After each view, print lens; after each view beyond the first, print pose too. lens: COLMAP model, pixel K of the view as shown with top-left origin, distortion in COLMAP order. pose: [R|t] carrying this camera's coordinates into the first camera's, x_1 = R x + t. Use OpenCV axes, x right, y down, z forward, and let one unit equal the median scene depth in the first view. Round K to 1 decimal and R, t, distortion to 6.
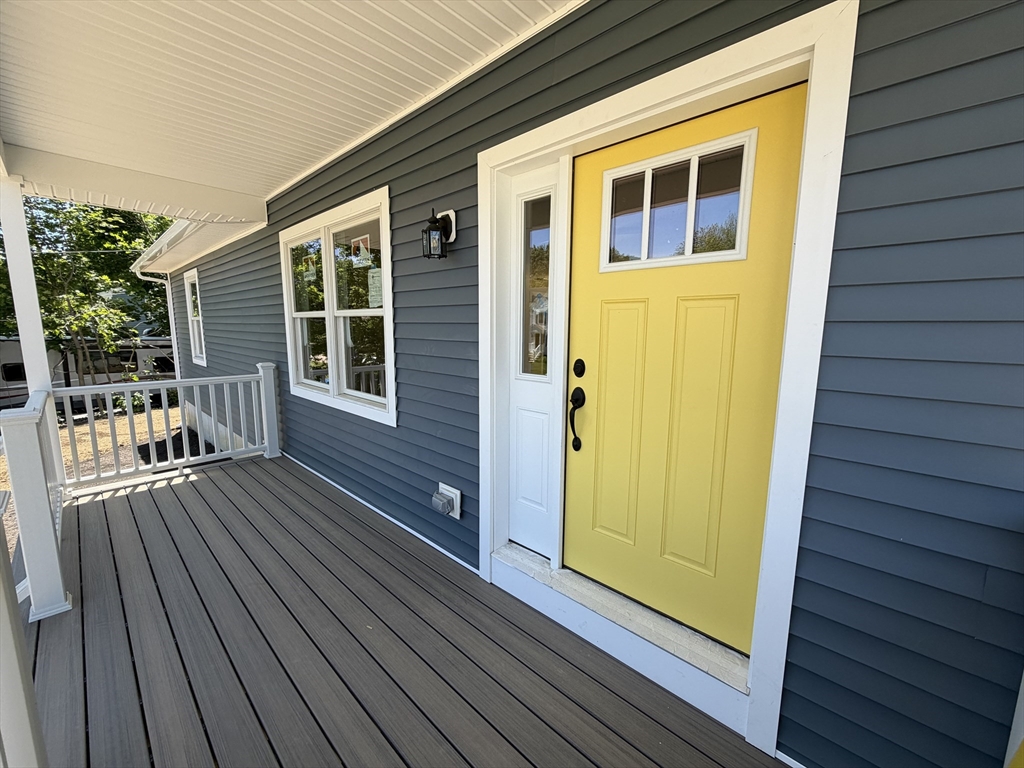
lens RADIAL K [[412.8, 0, 510.2], [0, 412.8, 384.5], [0, 0, 1]] dist [0.000924, 0.001222]
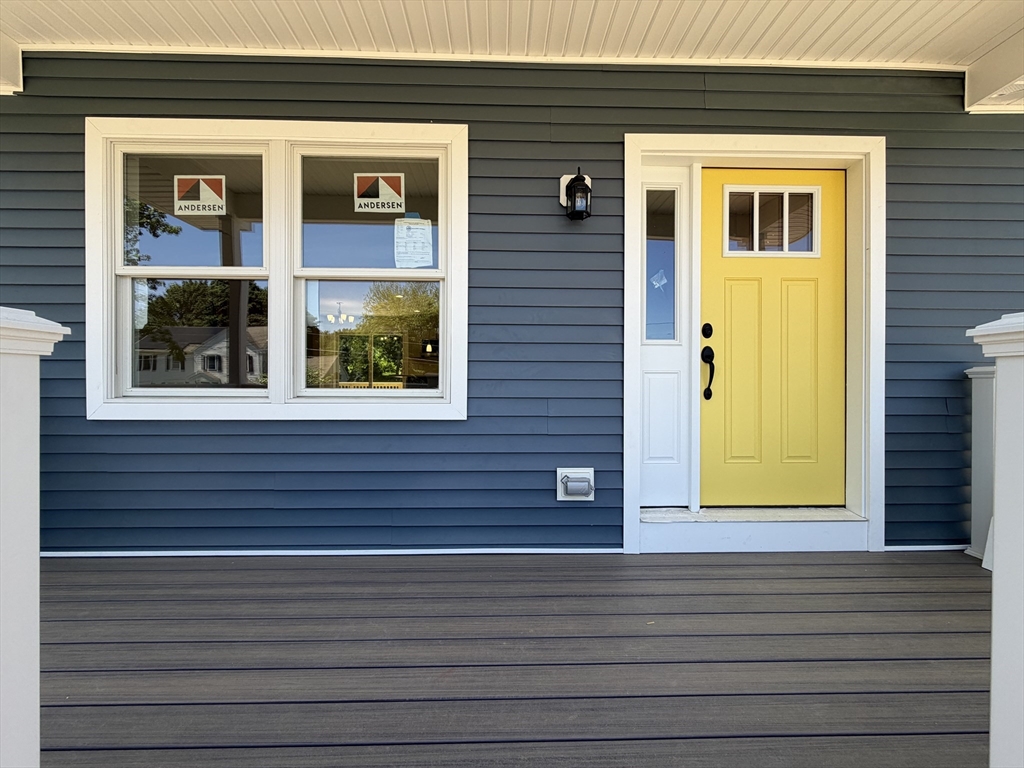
lens RADIAL K [[412.8, 0, 522.1], [0, 412.8, 380.8], [0, 0, 1]] dist [0.000924, 0.001222]
pose [[0.707291, -0.004927, 0.706905, -0.541233], [0.102894, 0.990044, -0.096049, 0.083884], [-0.699394, 0.140671, 0.700756, 0.269063]]
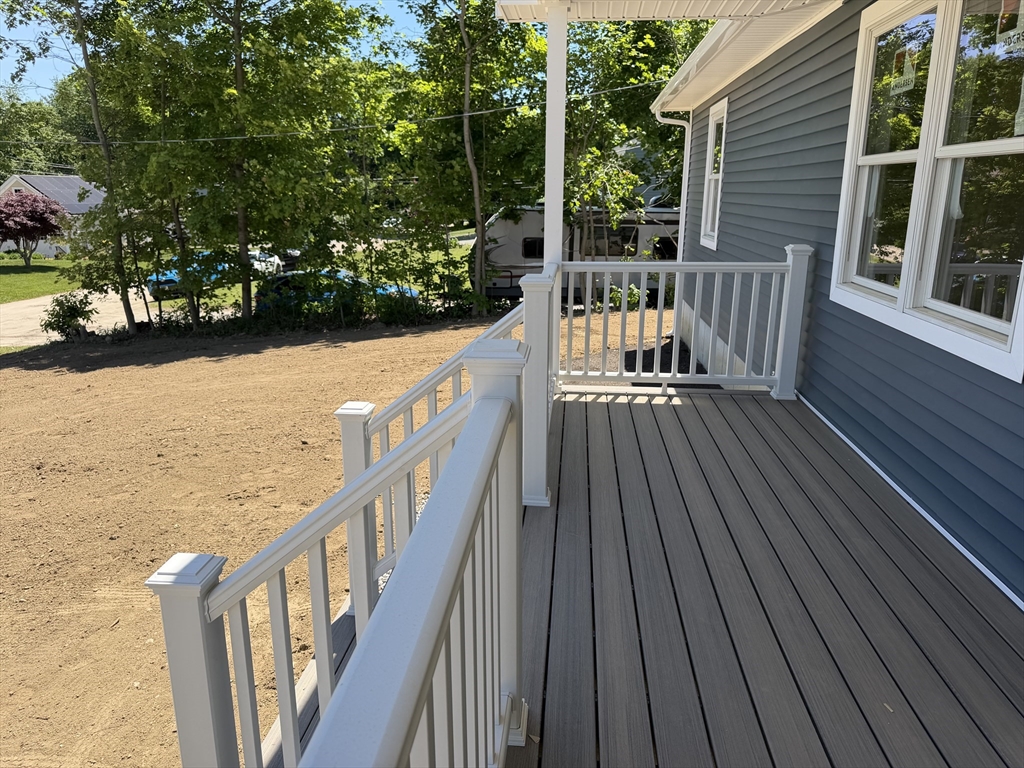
lens RADIAL K [[729.2, 0, 513.4], [0, 729.2, 380.1], [0, 0, 1]] dist [0.050191, -0.057683]
pose [[0.621349, 0.192347, -0.759558, 0.009424], [-0.112042, 0.981249, 0.156833, 0.022089], [0.775482, -0.012345, 0.631249, -0.016056]]
